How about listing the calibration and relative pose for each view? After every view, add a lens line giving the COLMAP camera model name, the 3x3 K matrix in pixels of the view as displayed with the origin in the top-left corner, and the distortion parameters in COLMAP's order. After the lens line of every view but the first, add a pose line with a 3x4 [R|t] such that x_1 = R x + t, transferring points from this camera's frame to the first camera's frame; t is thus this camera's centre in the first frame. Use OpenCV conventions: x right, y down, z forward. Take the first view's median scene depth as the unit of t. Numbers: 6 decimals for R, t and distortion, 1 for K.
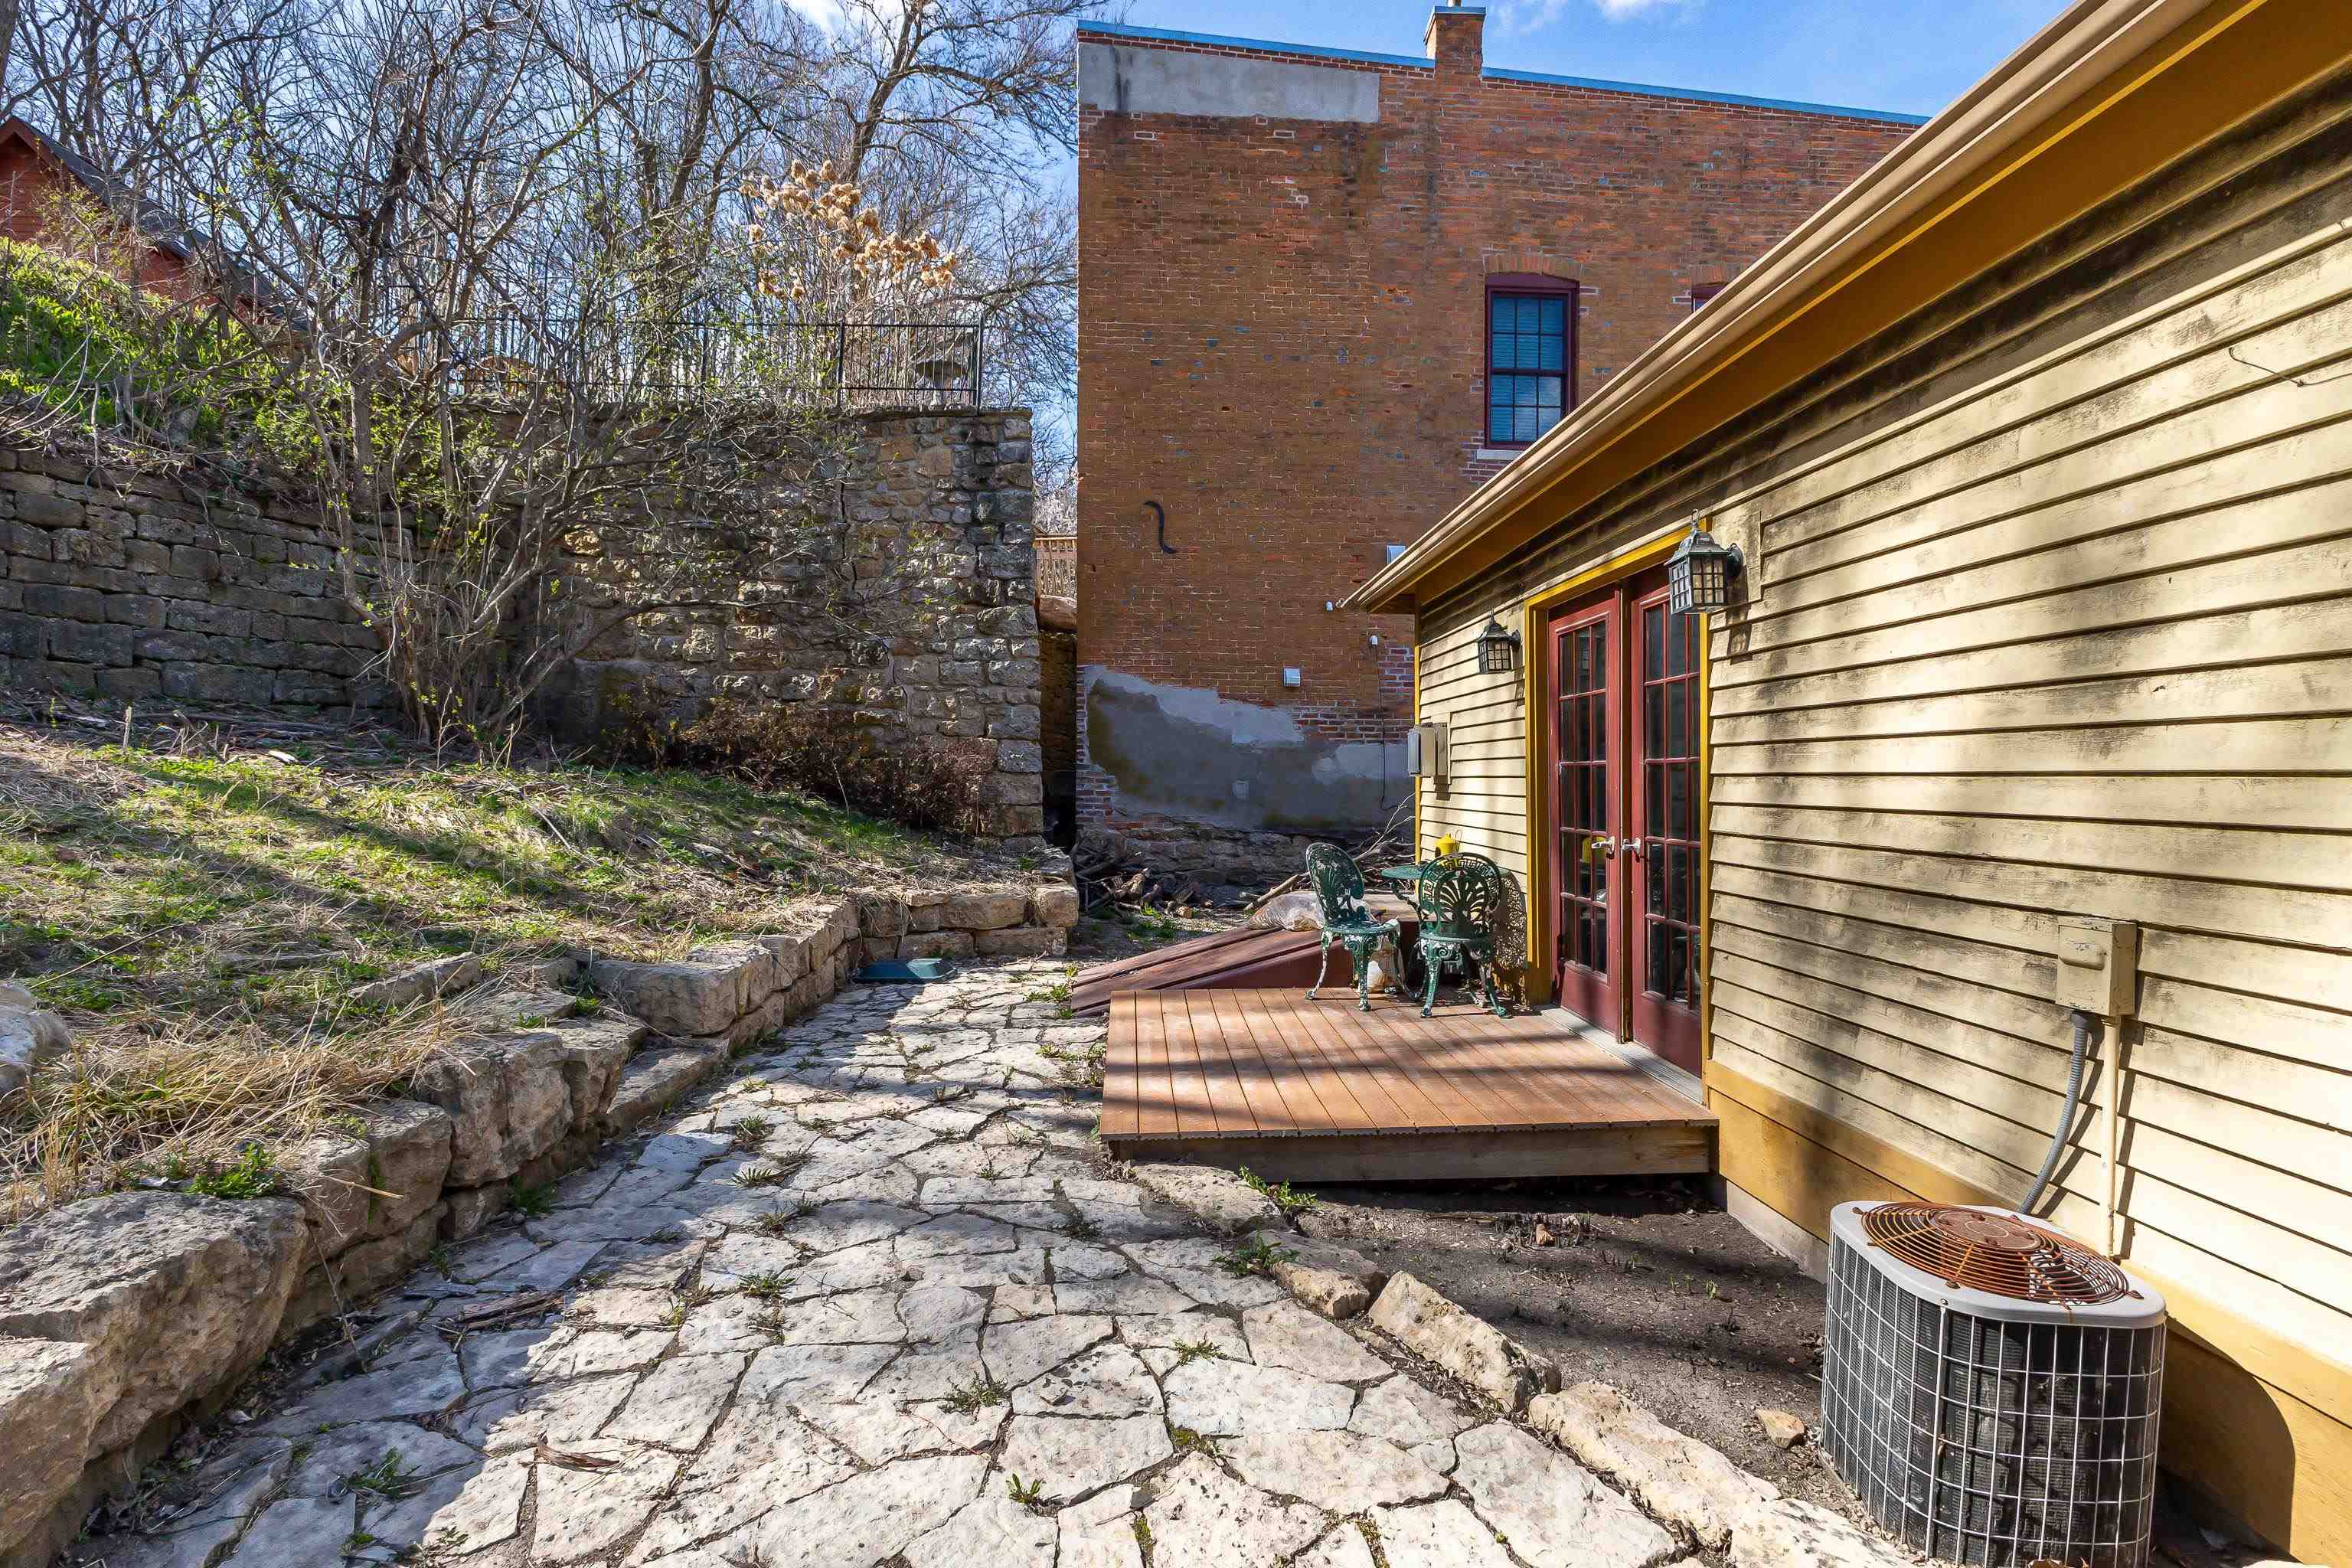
lens RADIAL K [[1073.5, 0, 1176.6], [0, 1073.5, 778.9], [0, 0, 1]] dist [-0.007197, 0.000691]
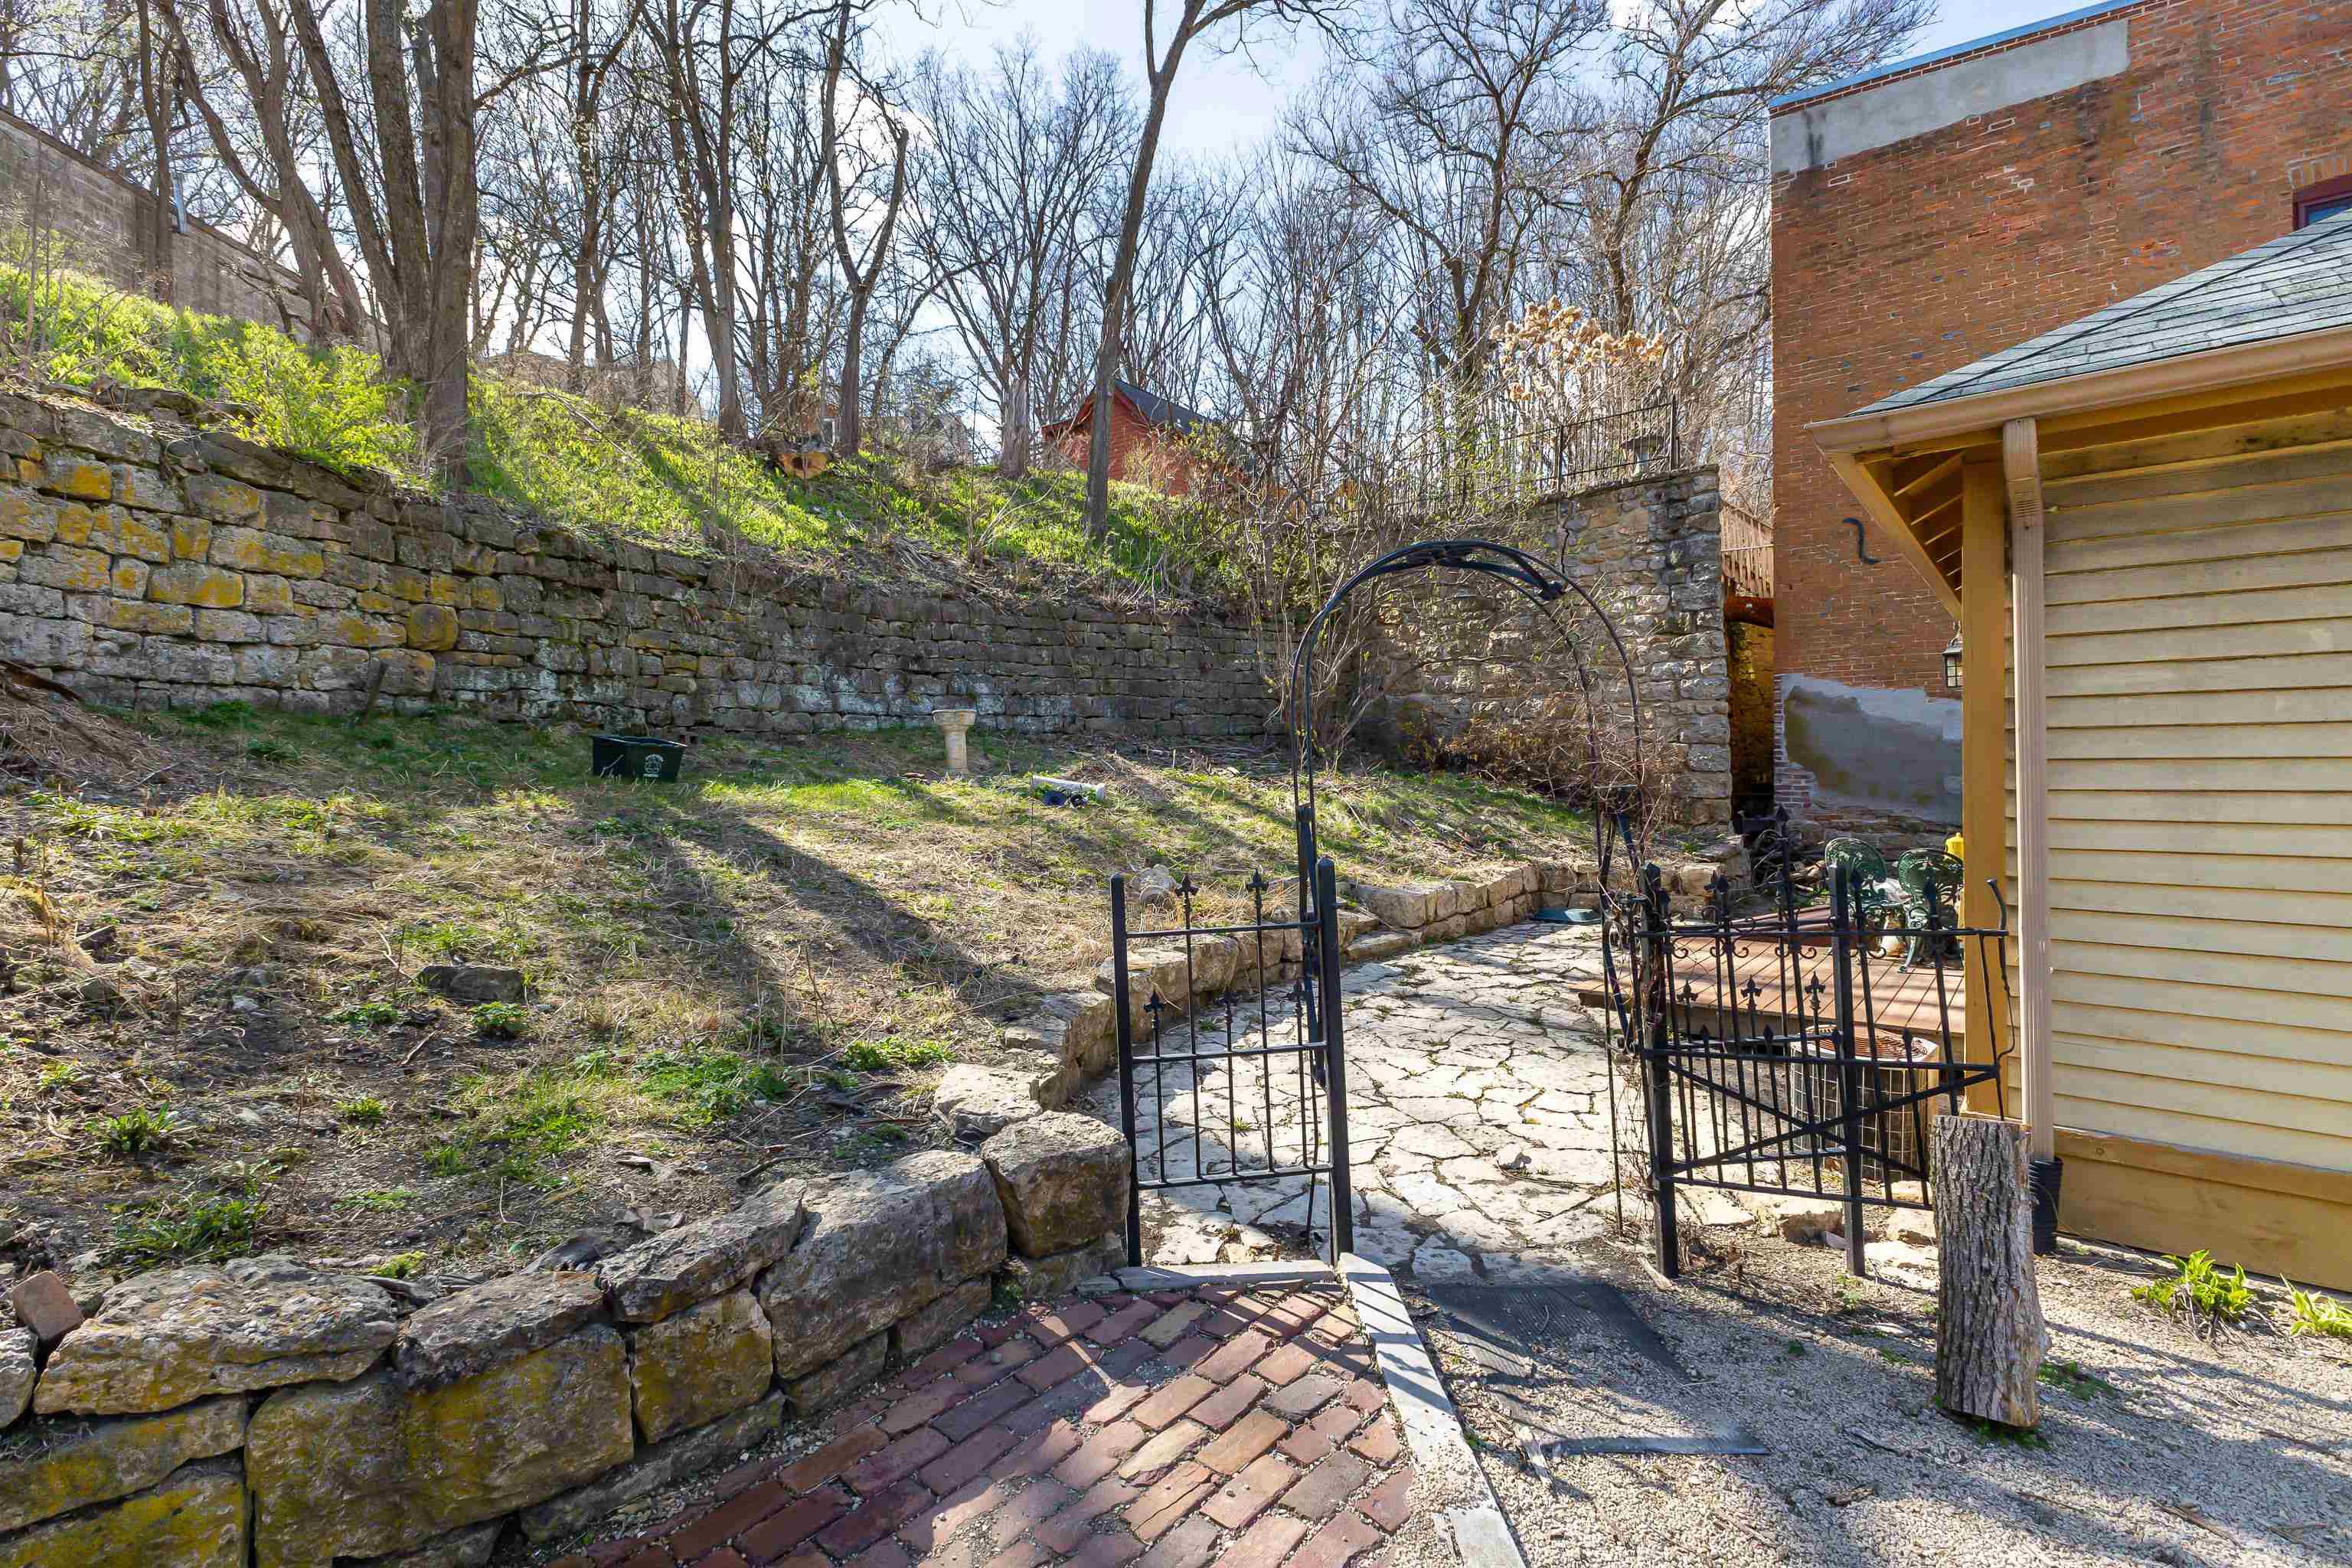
lens RADIAL K [[1073.5, 0, 1176.6], [0, 1073.5, 778.9], [0, 0, 1]] dist [-0.007197, 0.000691]
pose [[0.729777, 0.001074, -0.683684, 0.273733], [0.013338, 0.999786, 0.015808, -0.027899], [0.683555, -0.020655, 0.729607, -0.319800]]
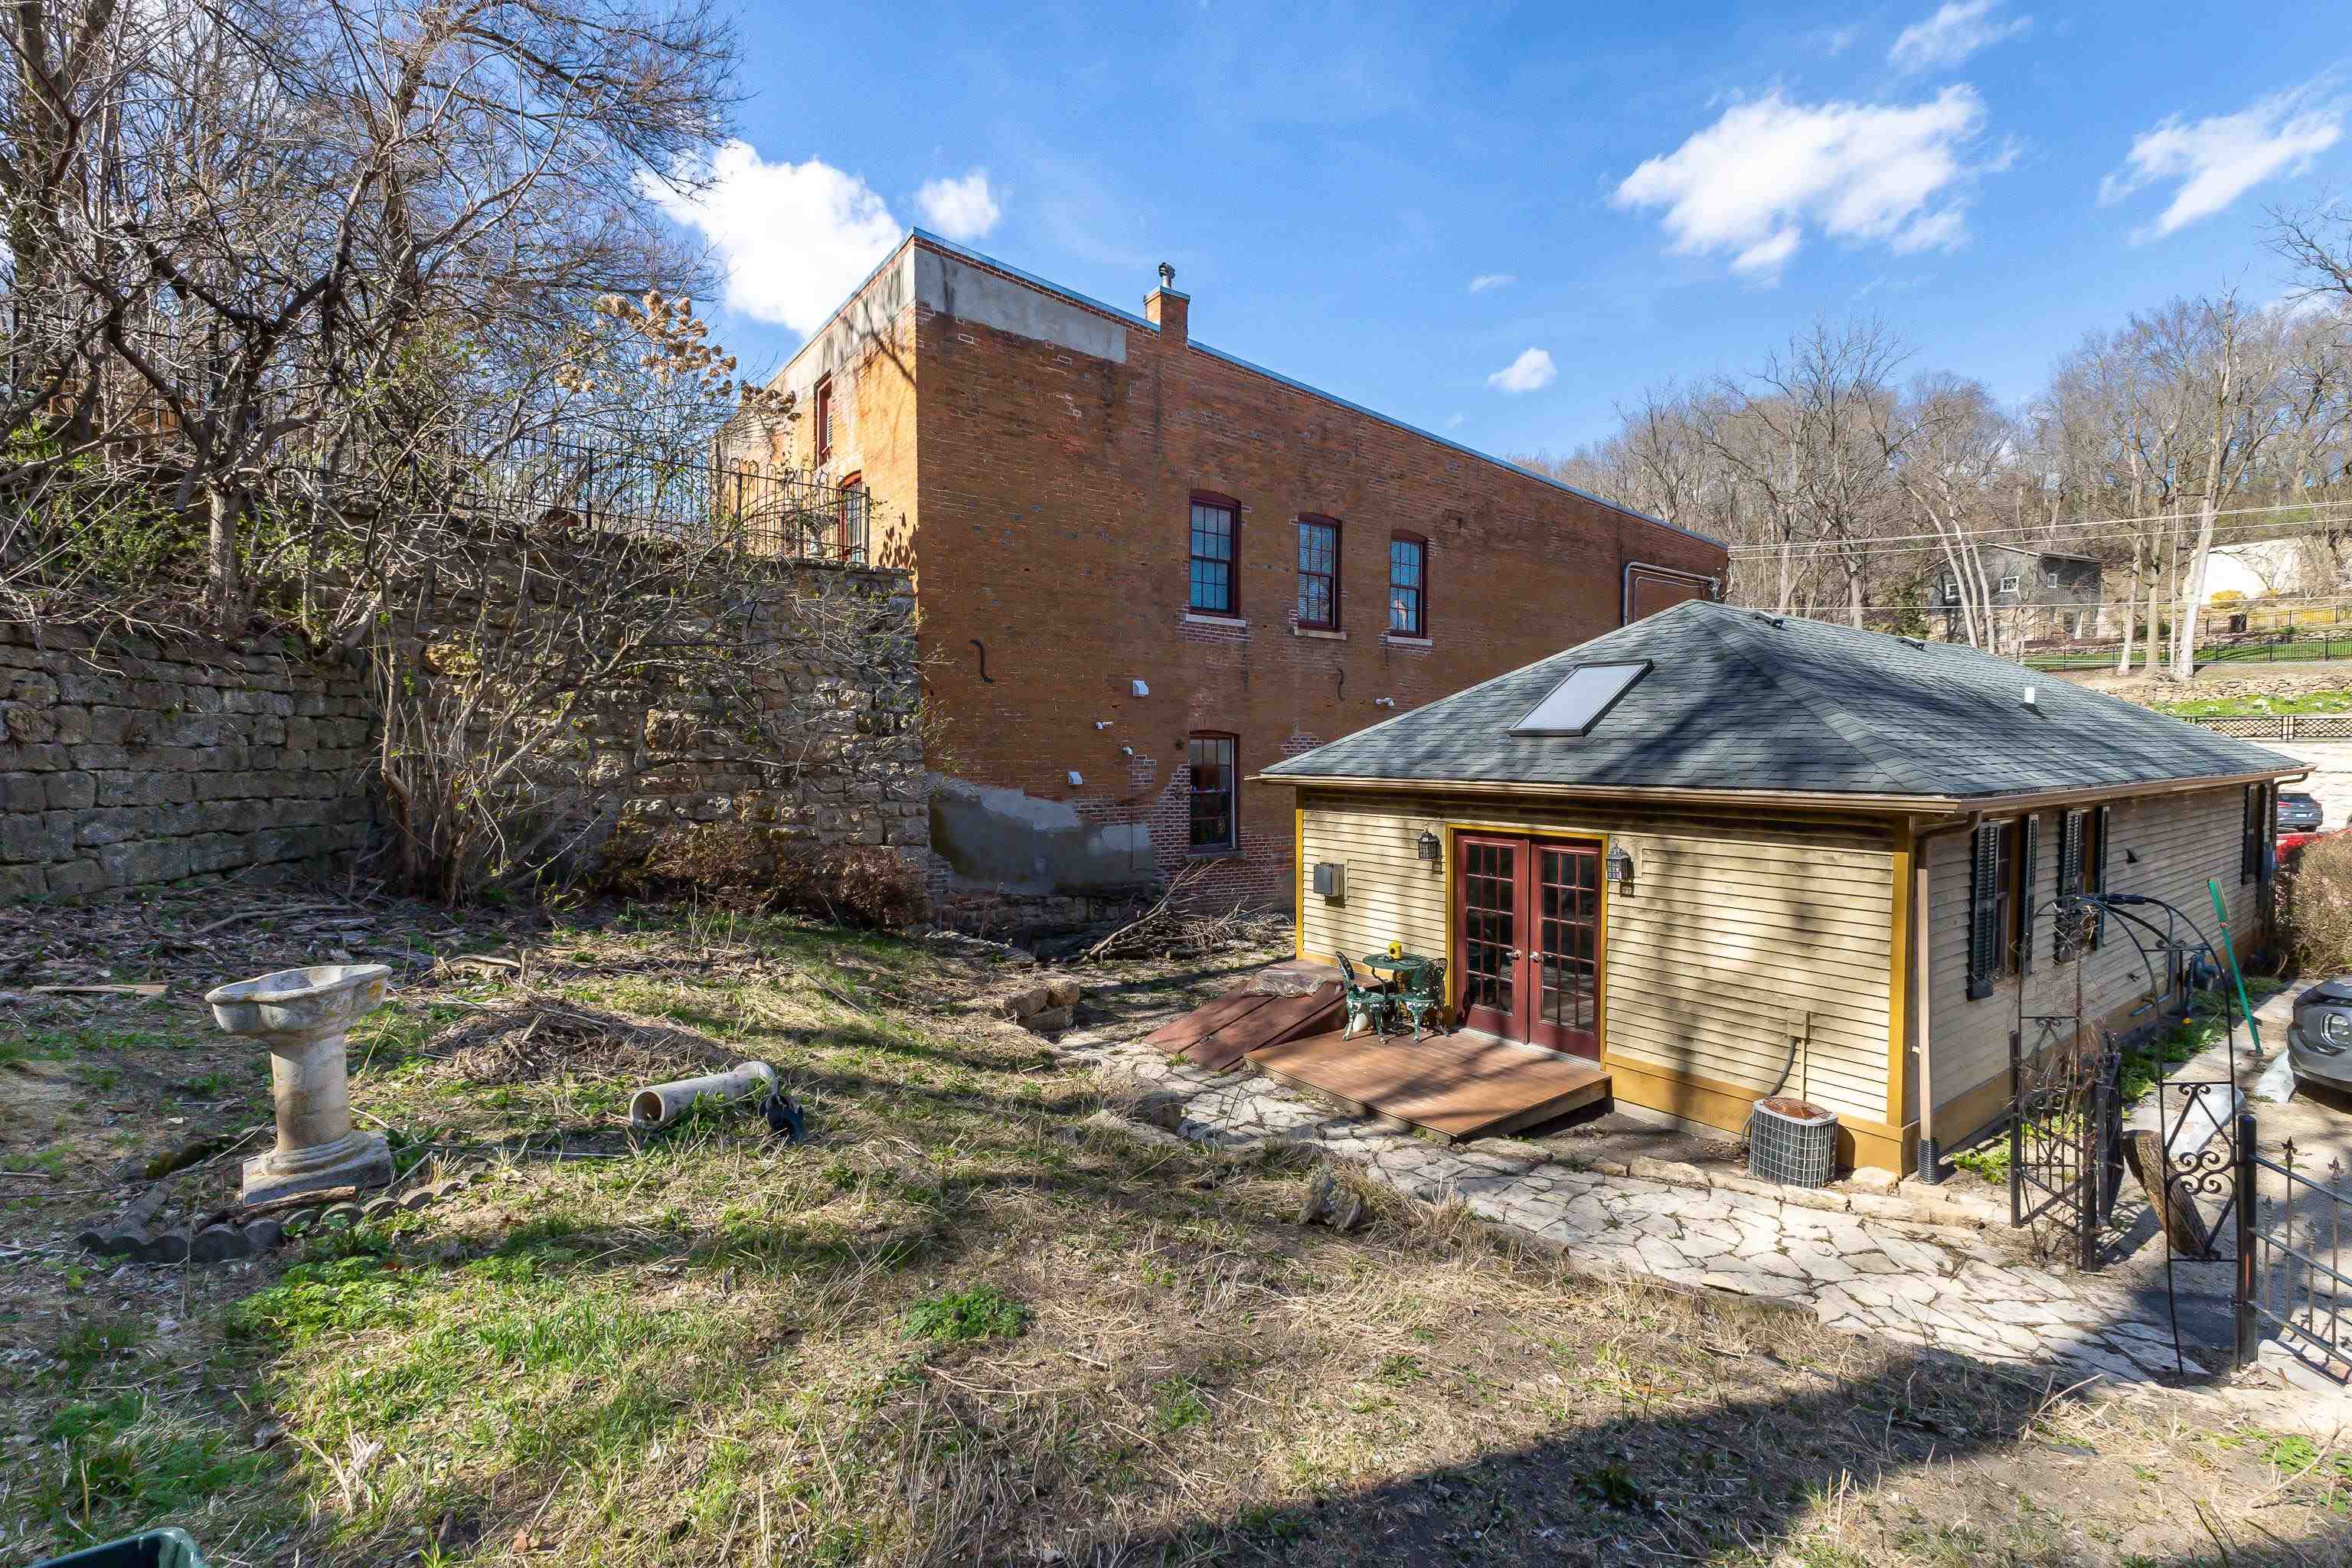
lens RADIAL K [[1017.4, 0, 1176.0], [0, 1017.4, 784.0], [0, 0, 1]] dist [-0.001959, -0.000486]
pose [[0.827056, -0.022677, 0.561662, -0.618040], [0.001023, 0.999245, 0.038838, -0.170718], [-0.562118, -0.031547, 0.826455, -0.139198]]
